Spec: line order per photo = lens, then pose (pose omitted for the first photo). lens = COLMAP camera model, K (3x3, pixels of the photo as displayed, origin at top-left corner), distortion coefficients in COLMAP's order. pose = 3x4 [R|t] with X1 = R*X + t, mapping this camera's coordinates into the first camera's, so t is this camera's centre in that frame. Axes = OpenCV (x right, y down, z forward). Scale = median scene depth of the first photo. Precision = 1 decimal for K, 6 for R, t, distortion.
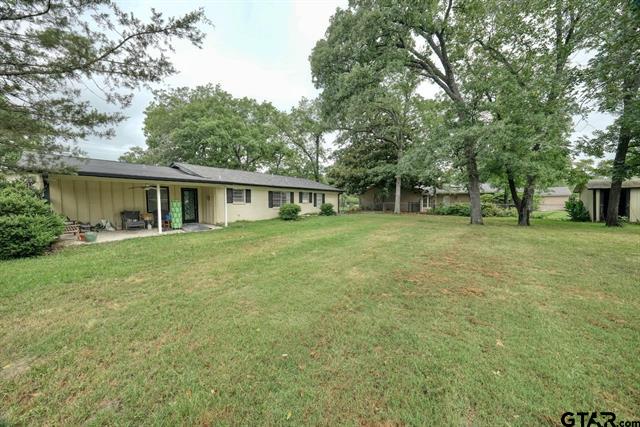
lens RADIAL K [[216.0, 0, 321.0], [0, 216.0, 212.4], [0, 0, 1]] dist [-0.003673, 0.000018]
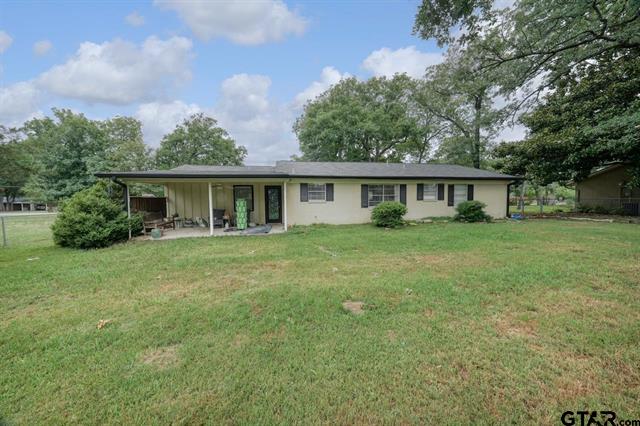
lens RADIAL K [[216.0, 0, 321.0], [0, 216.0, 211.9], [0, 0, 1]] dist [-0.003673, 0.000018]
pose [[0.739545, 0.029254, -0.672471, 0.117144], [-0.022769, 0.999571, 0.018443, -0.014087], [0.672722, 0.001672, 0.739894, 0.301686]]
